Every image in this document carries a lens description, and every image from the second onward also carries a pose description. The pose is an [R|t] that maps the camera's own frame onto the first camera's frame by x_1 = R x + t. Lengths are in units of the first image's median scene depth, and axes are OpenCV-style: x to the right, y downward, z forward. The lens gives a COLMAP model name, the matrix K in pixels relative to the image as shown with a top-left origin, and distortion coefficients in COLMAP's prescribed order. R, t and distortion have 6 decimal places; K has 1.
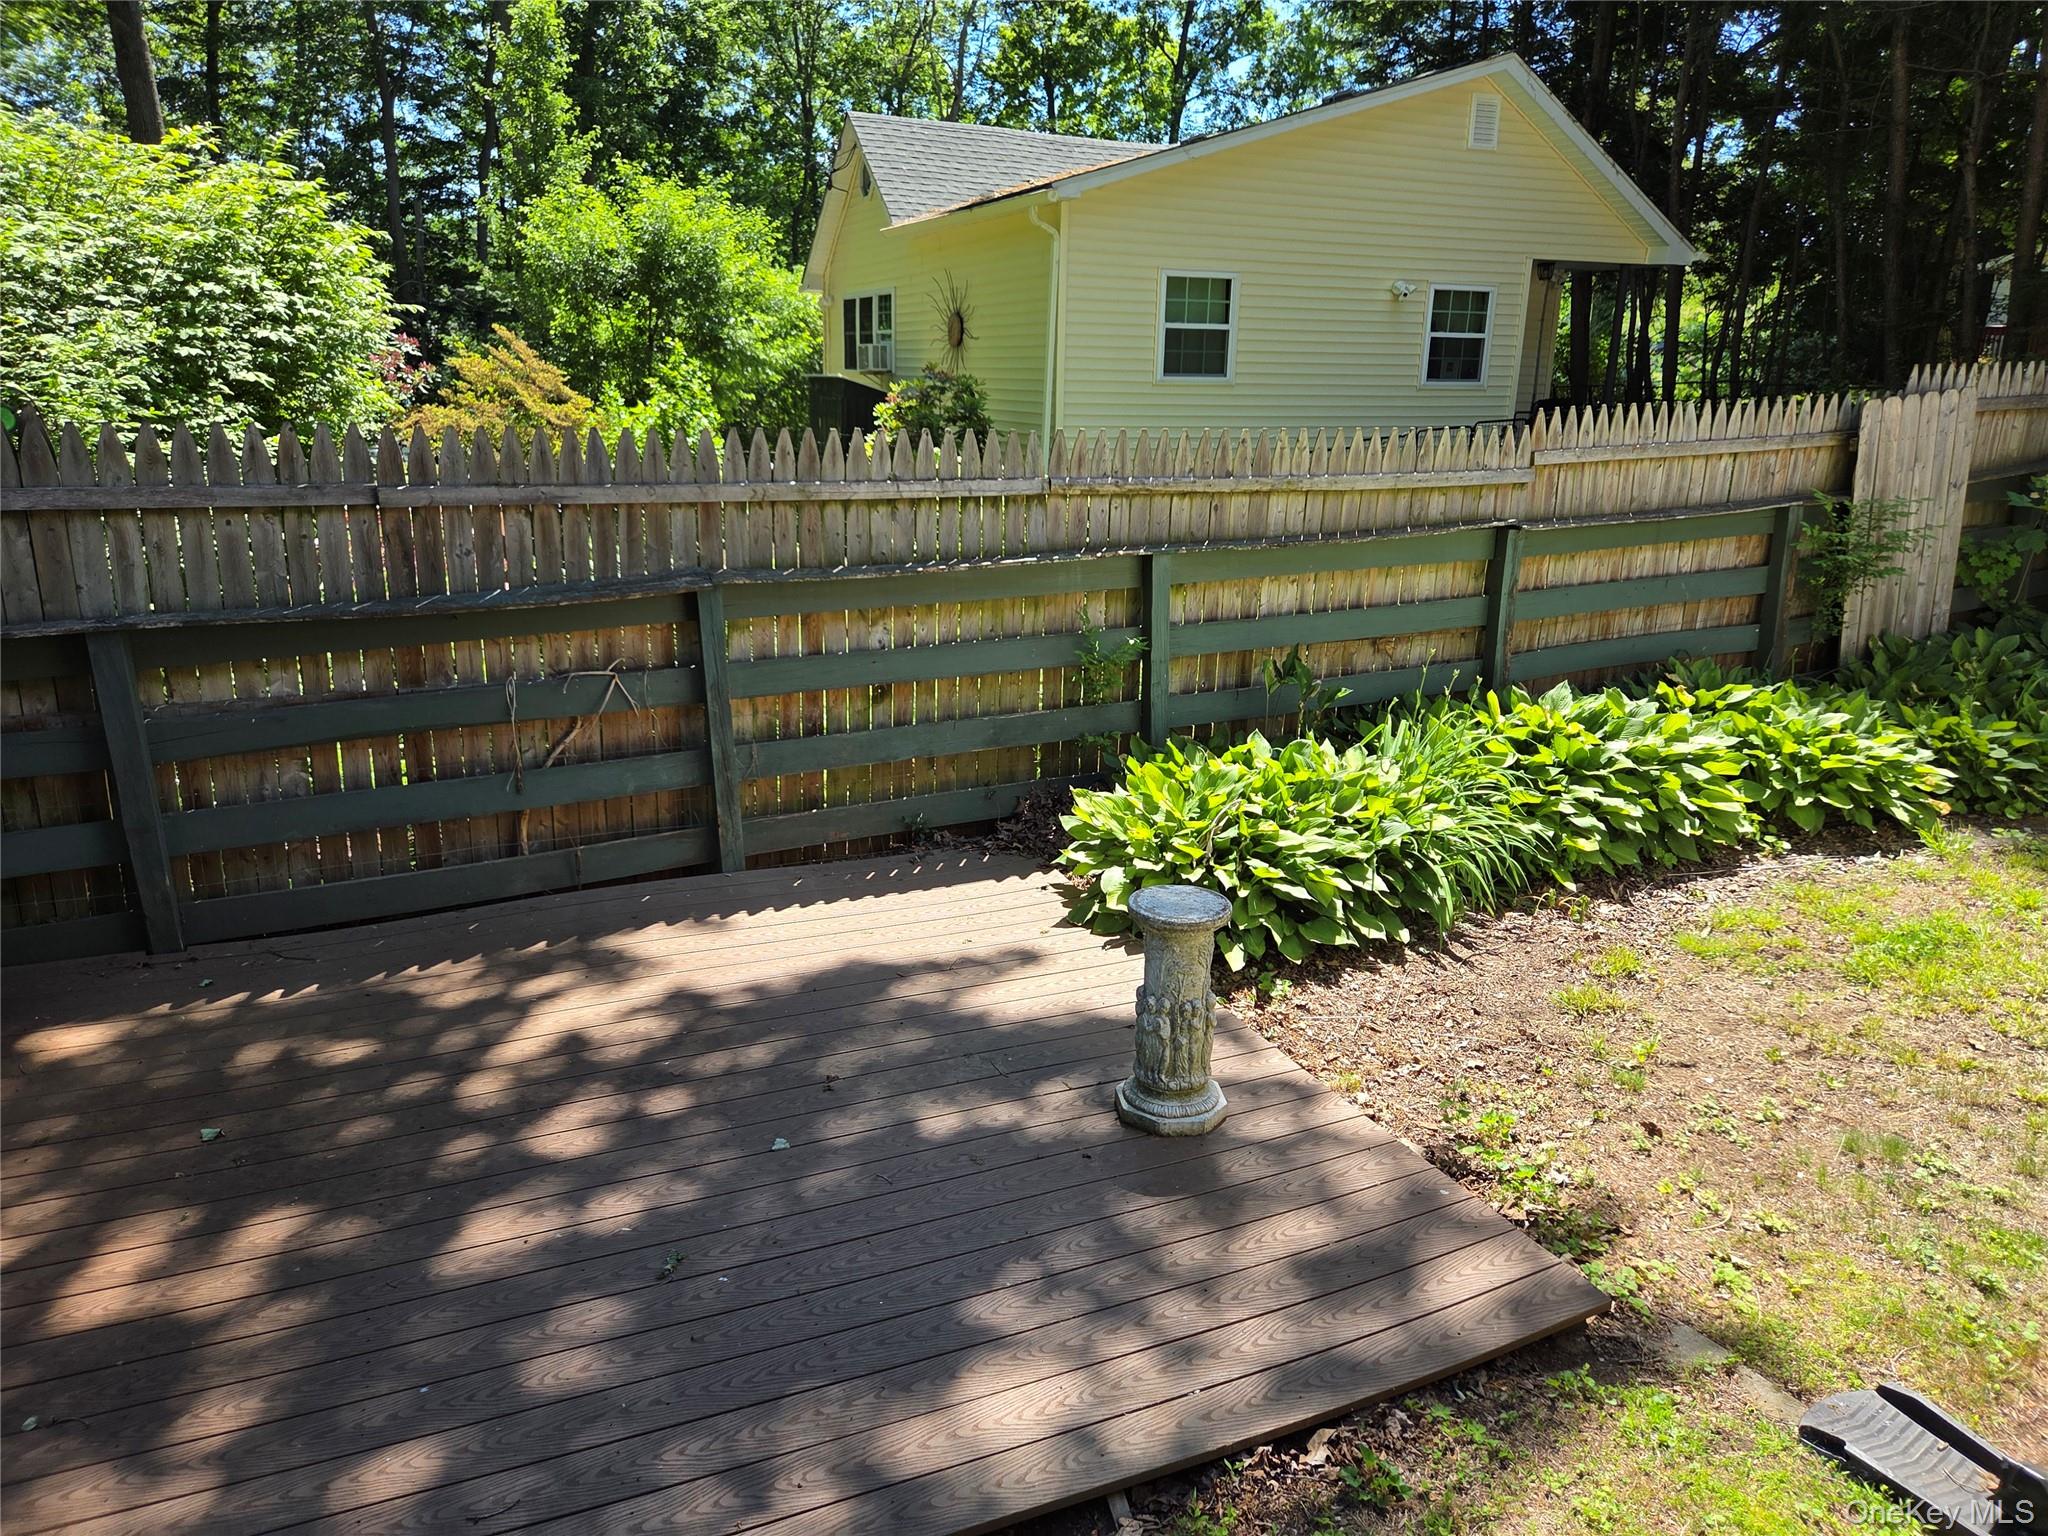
lens RADIAL K [[1373.6, 0, 1024.0], [0, 1373.6, 768.0], [0, 0, 1]] dist [0.099740, -0.108951]
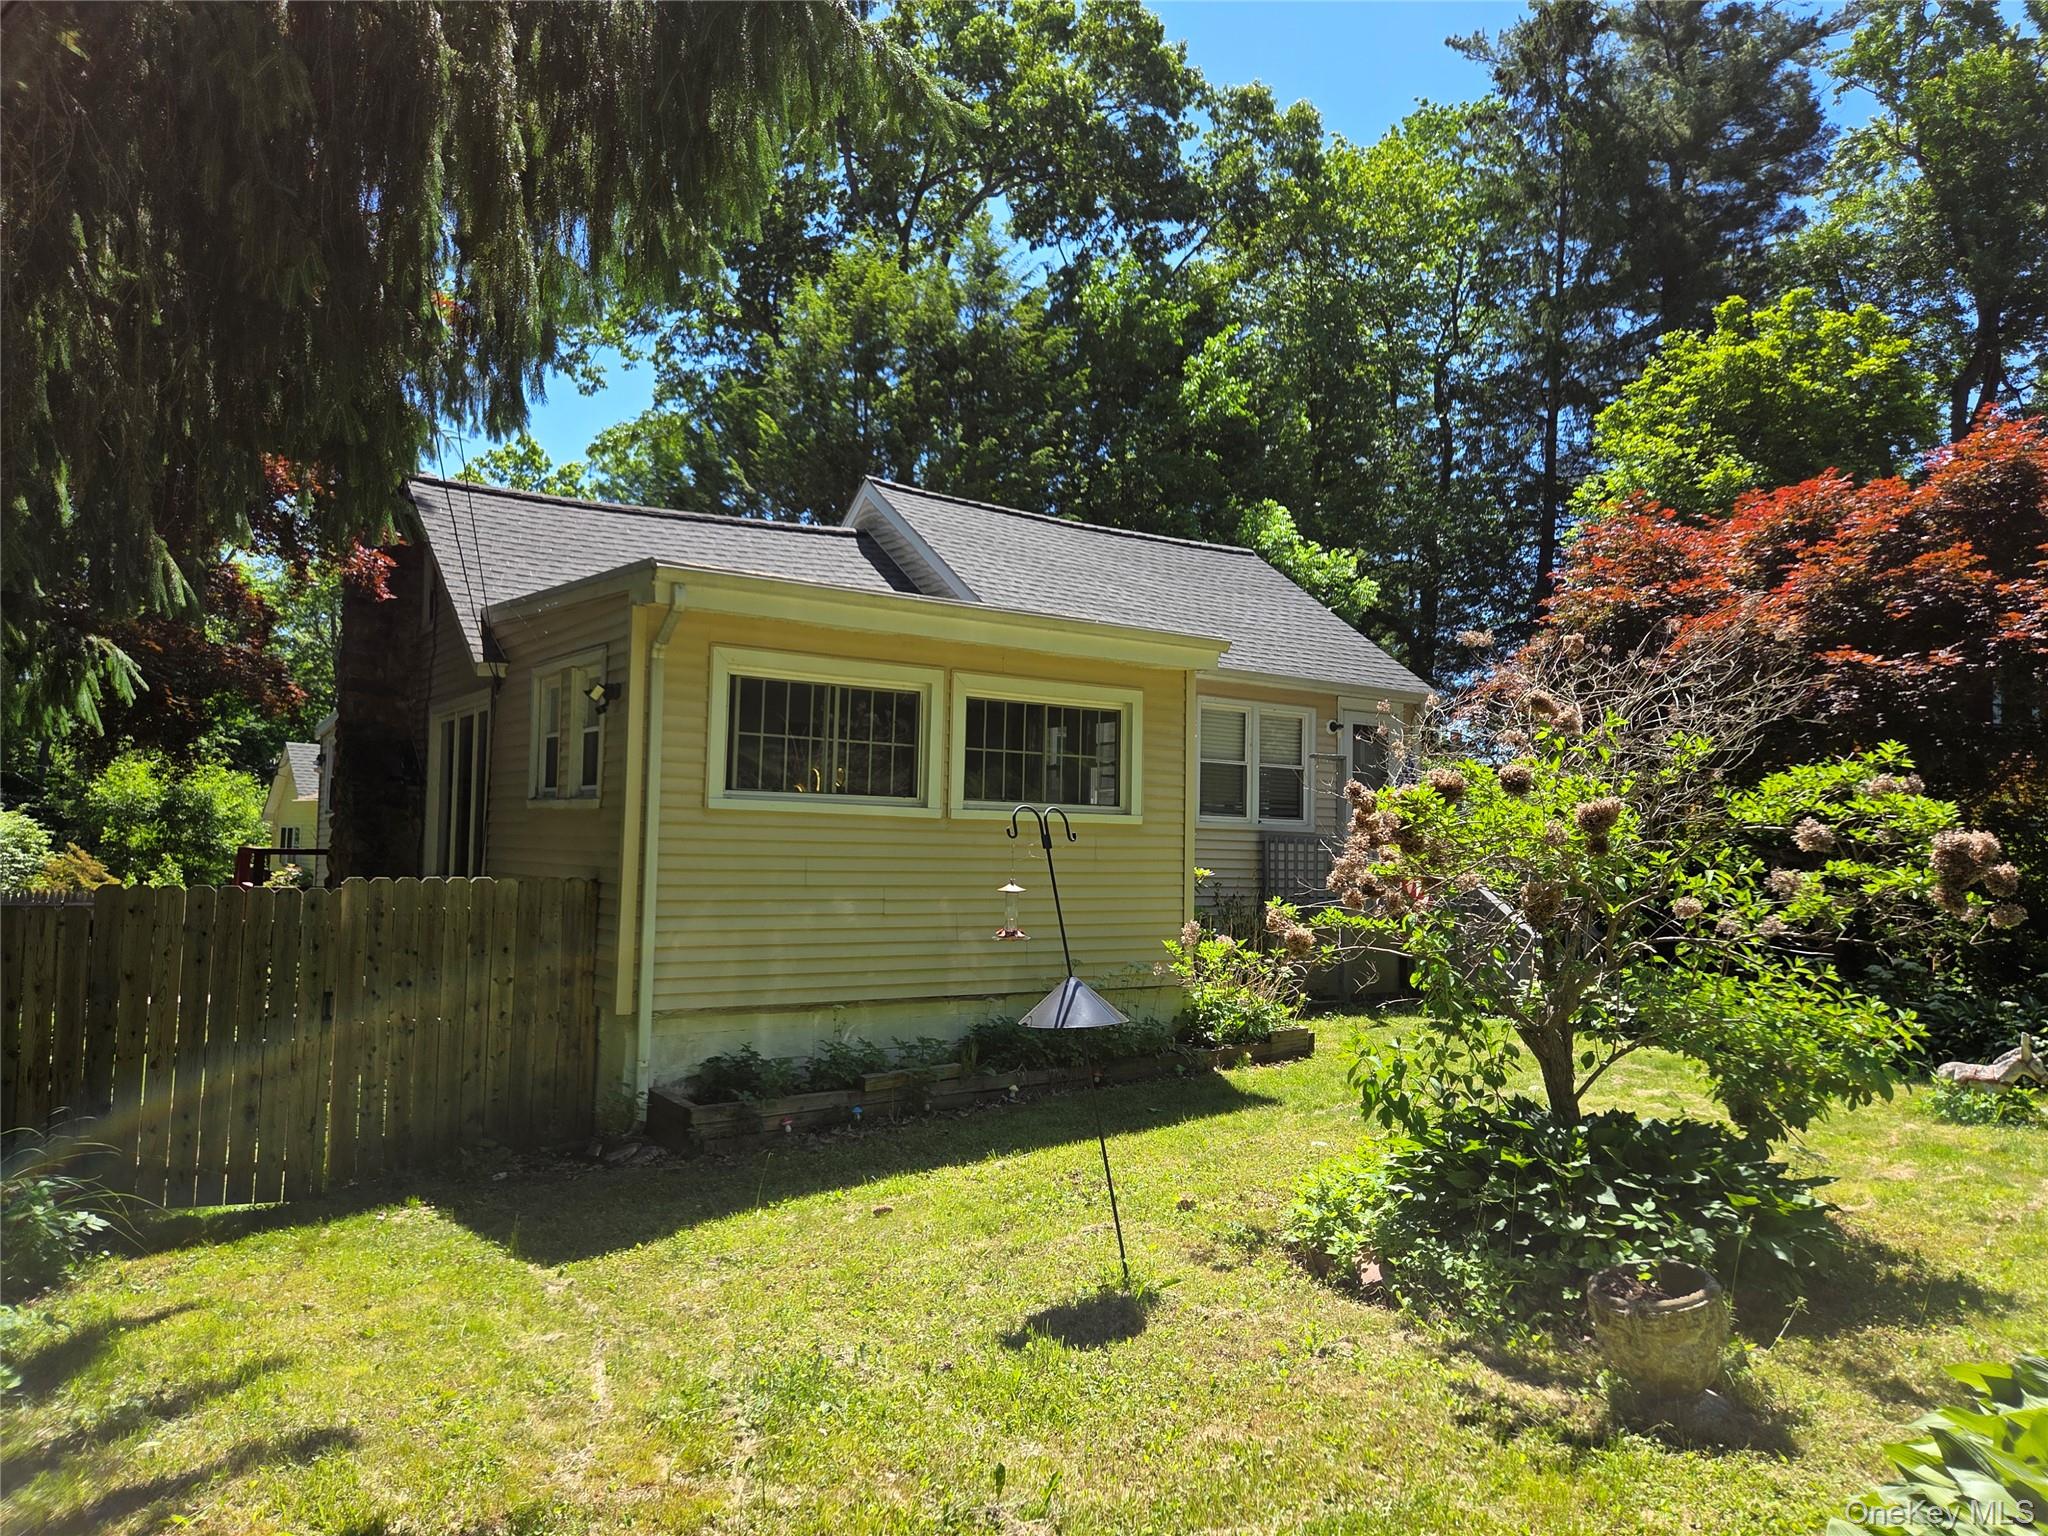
lens RADIAL K [[1373.6, 0, 1024.0], [0, 1373.6, 768.0], [0, 0, 1]] dist [0.099740, -0.108951]
pose [[0.961931, 0.023961, 0.272240, 0.314693], [0.066700, 0.945442, -0.318890, 0.255791], [-0.265028, 0.324908, 0.907852, -1.004537]]
